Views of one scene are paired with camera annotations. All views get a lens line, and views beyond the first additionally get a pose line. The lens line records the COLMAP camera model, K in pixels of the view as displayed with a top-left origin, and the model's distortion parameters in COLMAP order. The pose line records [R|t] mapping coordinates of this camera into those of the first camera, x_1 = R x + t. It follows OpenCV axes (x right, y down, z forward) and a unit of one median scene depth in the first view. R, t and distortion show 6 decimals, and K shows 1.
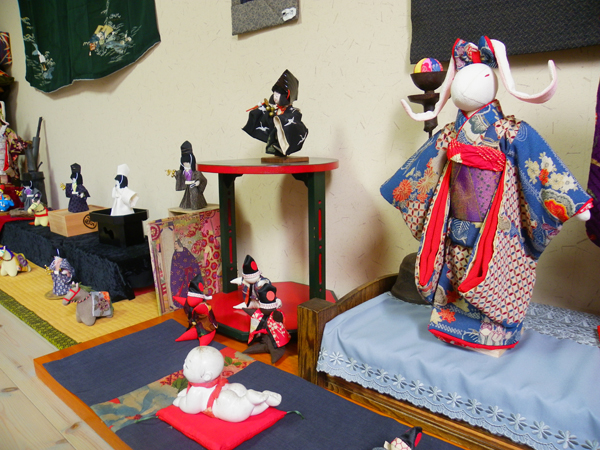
lens RADIAL K [[454.0, 0, 304.4], [0, 454.0, 226.2], [0, 0, 1]] dist [-0.117274, 0.038007]
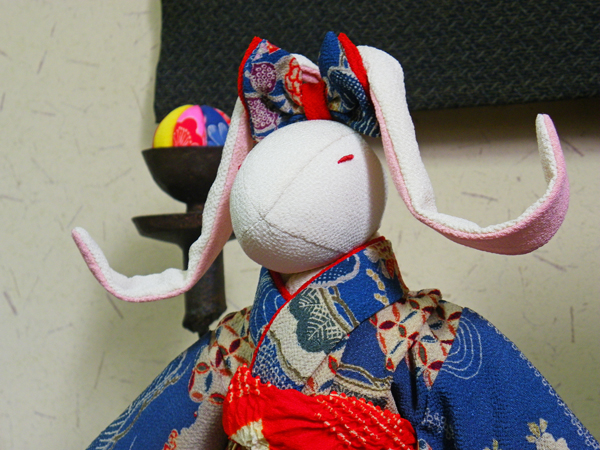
lens RADIAL K [[1259.5, 0, 299.5], [0, 1259.5, 222.3], [0, 0, 1]] dist [0.266950, 0.000000]
pose [[0.956758, 0.052113, 0.286180, 0.133638], [0.028036, 0.962721, -0.269040, -0.065960], [-0.289532, 0.265430, 0.919629, 0.216162]]
